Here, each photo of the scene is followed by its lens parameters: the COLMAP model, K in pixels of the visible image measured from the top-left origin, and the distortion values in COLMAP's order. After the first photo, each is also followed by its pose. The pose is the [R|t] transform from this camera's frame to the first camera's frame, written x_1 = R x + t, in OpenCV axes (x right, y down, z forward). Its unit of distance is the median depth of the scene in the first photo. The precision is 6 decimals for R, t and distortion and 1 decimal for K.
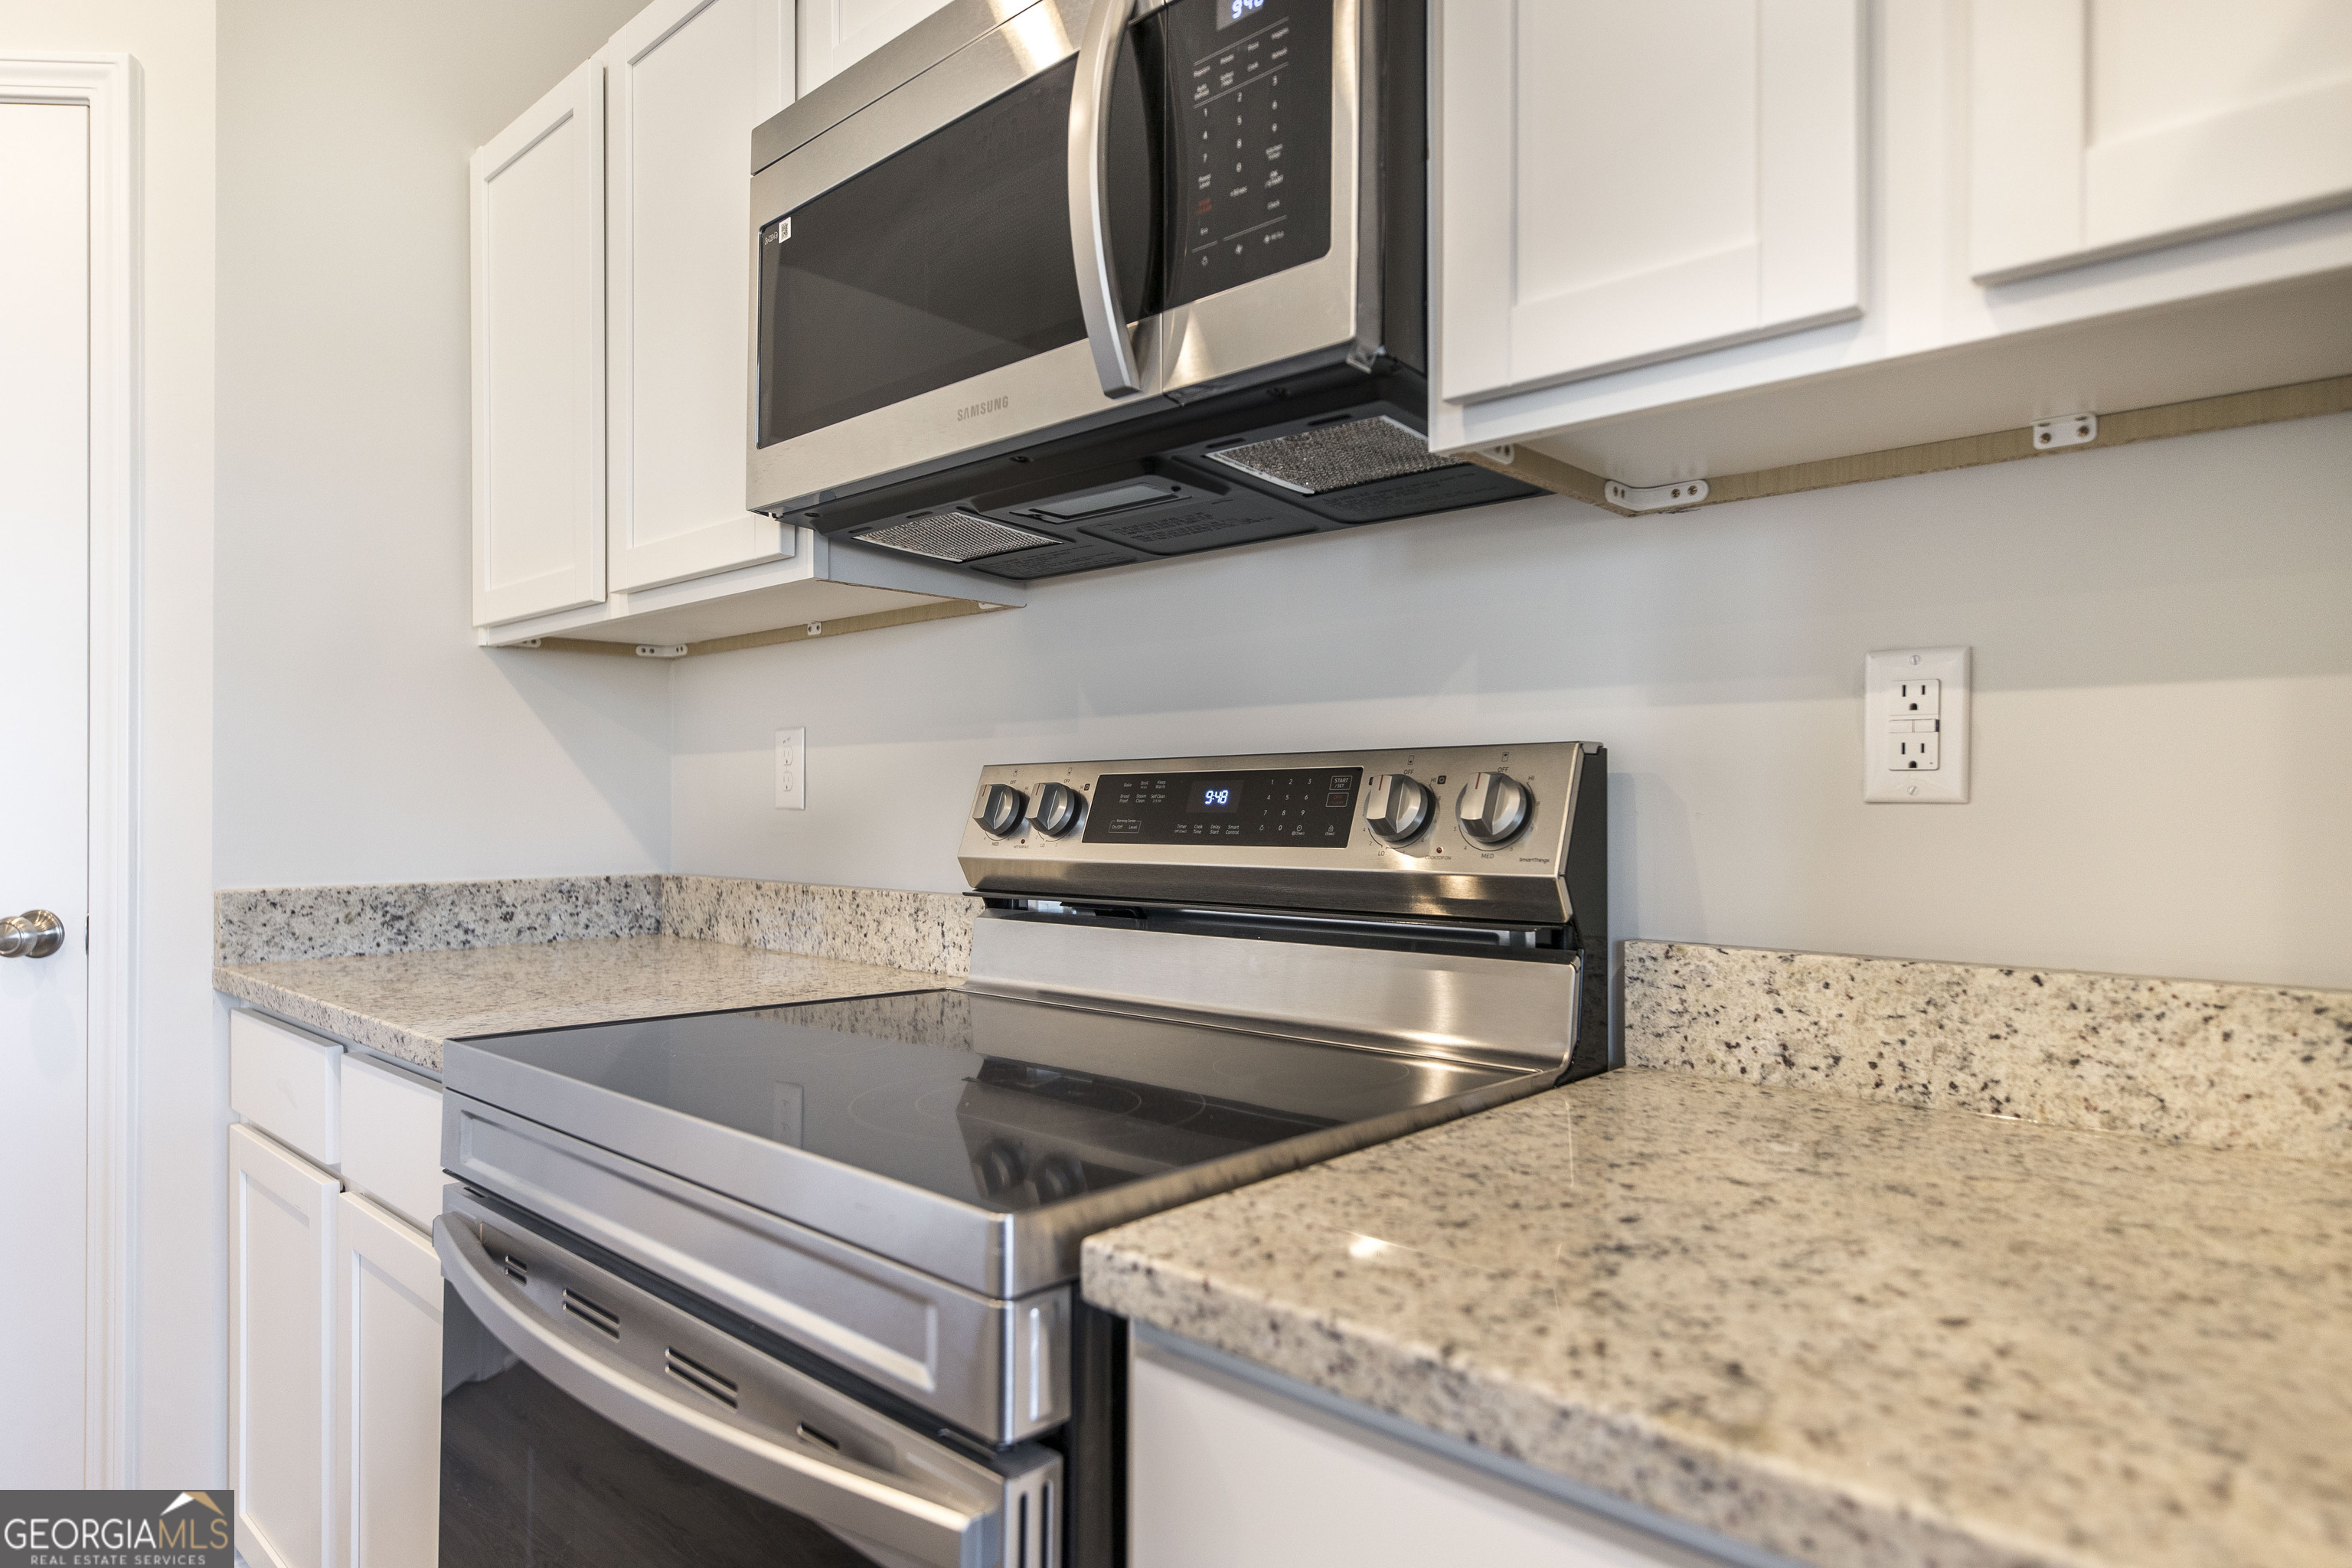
lens RADIAL K [[1341.8, 0, 1162.0], [0, 1341.8, 795.3], [0, 0, 1]] dist [-0.001306, 0.002269]
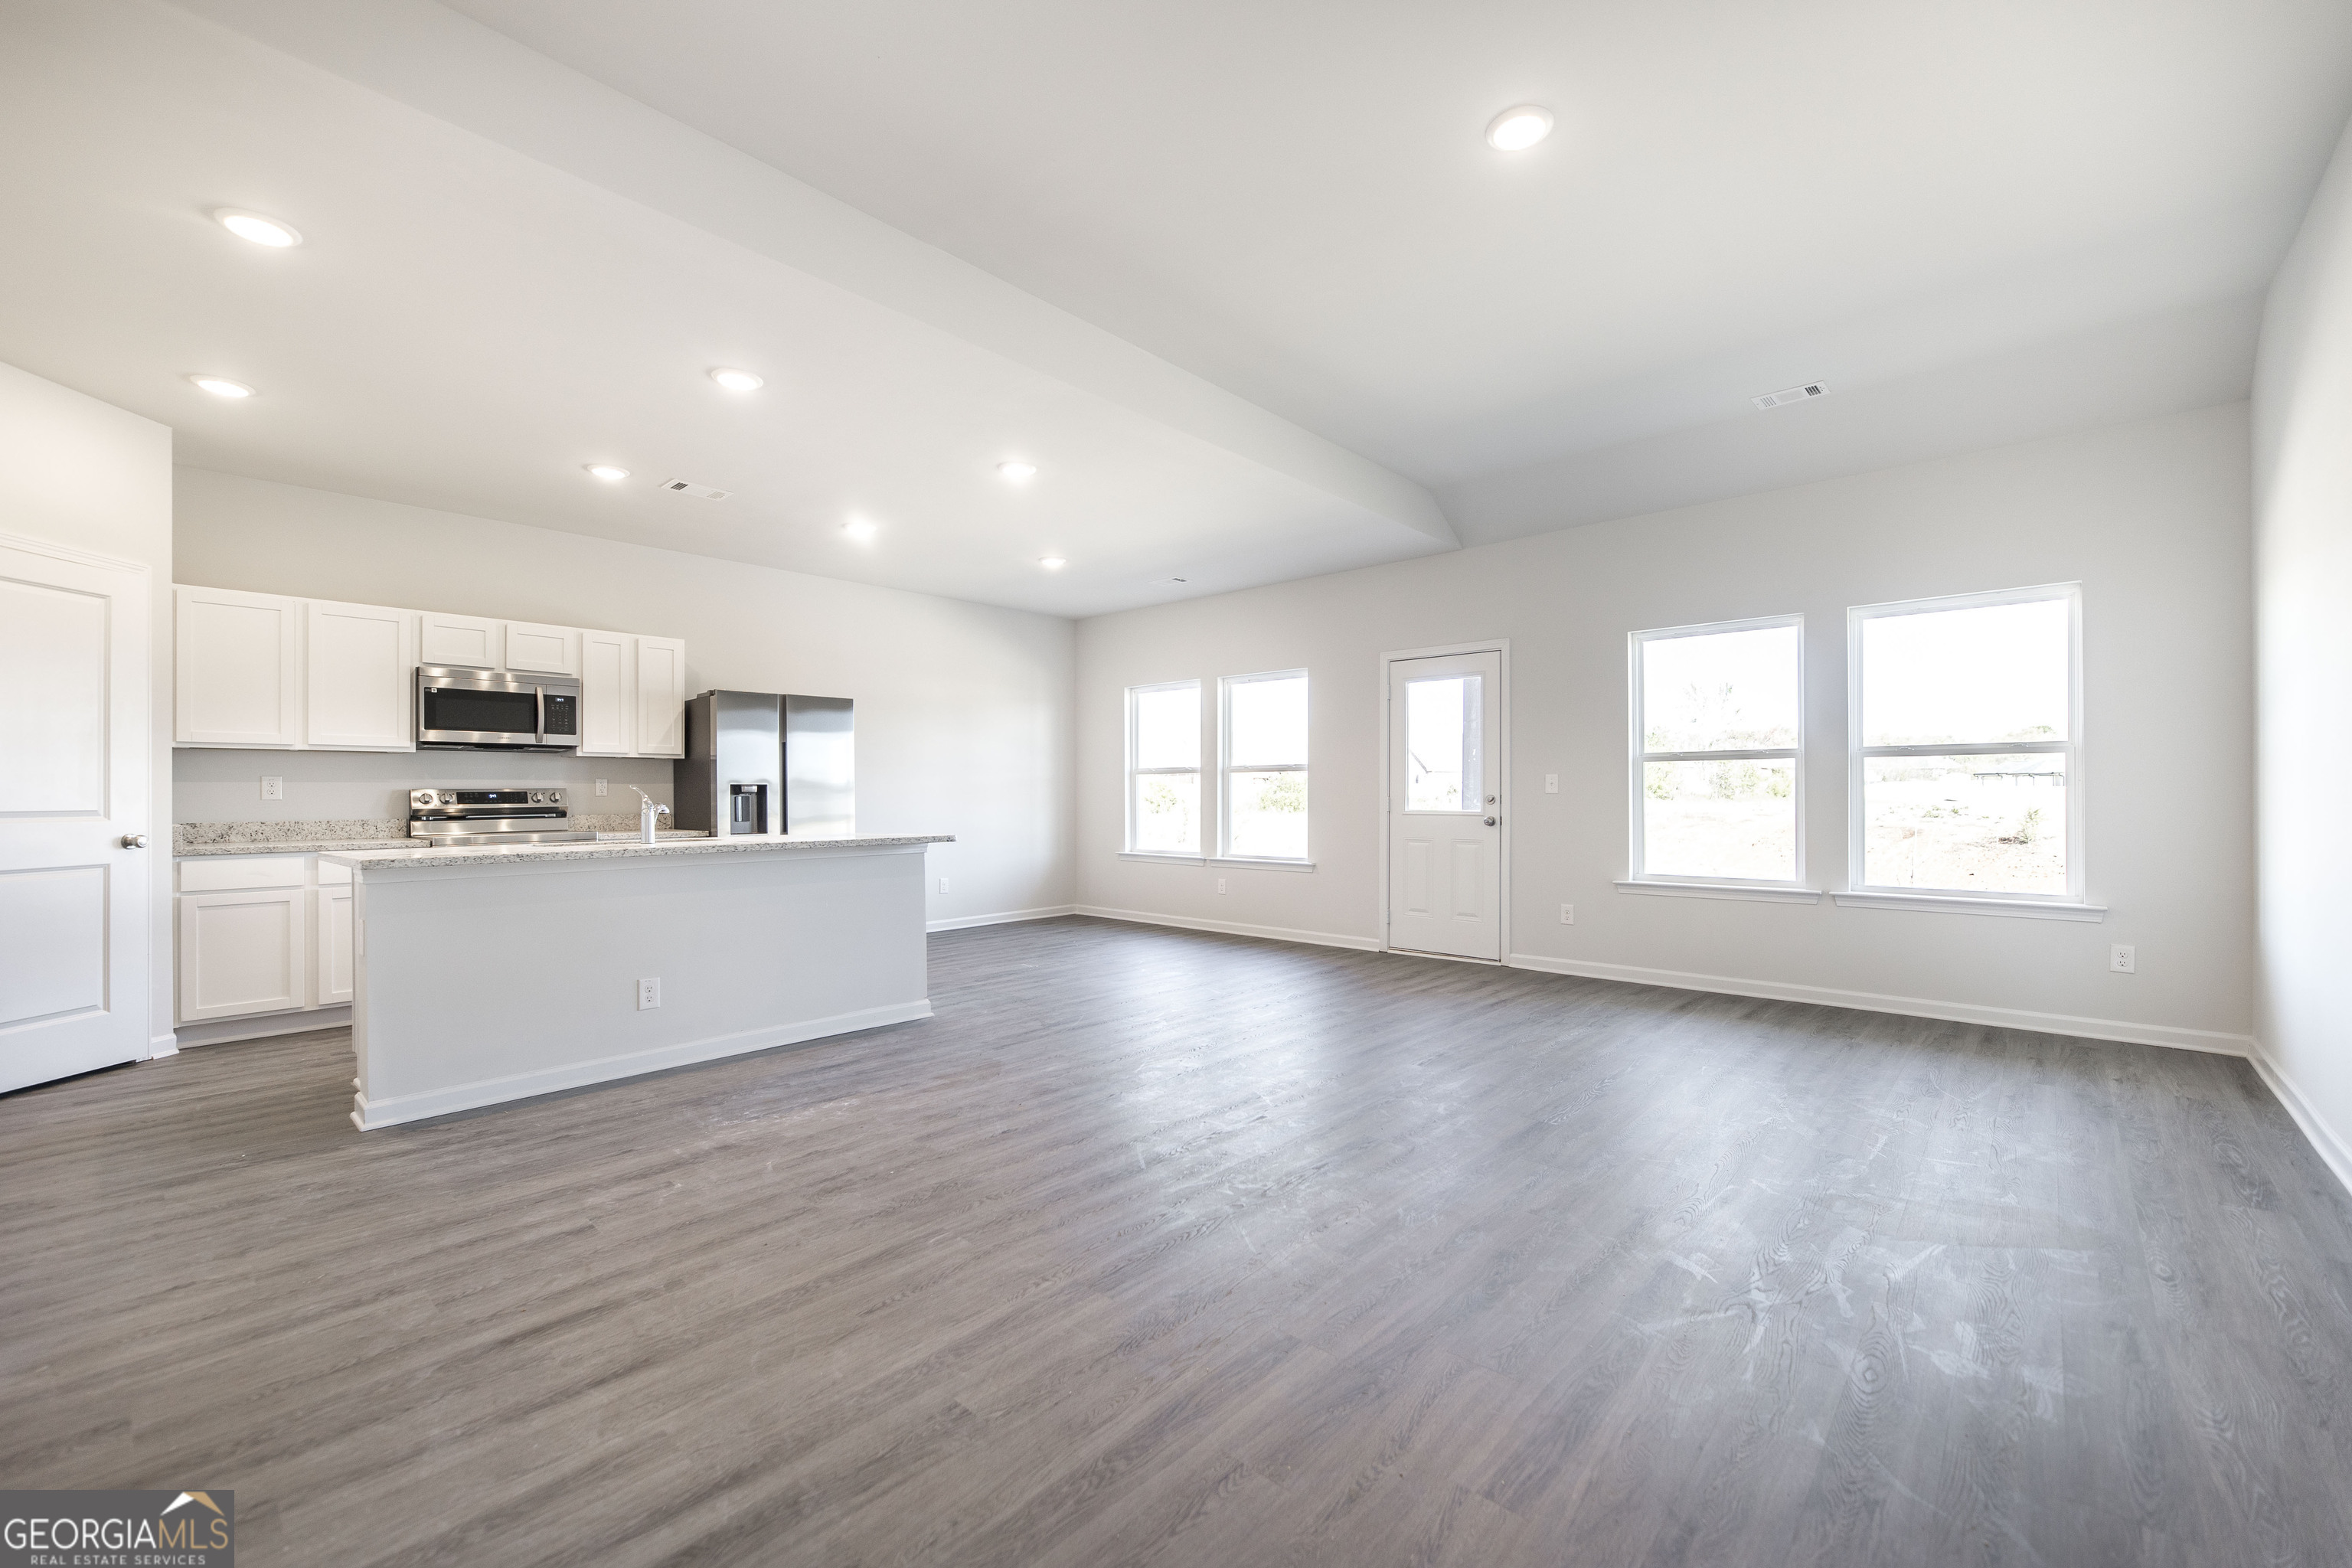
lens RADIAL K [[955.0, 0, 1170.4], [0, 955.0, 793.7], [0, 0, 1]] dist [-0.001107, -0.000555]
pose [[-0.008343, -0.002417, 0.999962, -3.963572], [-0.002018, 0.999995, 0.002400, -0.023170], [-0.999963, -0.001998, -0.008348, -1.840981]]
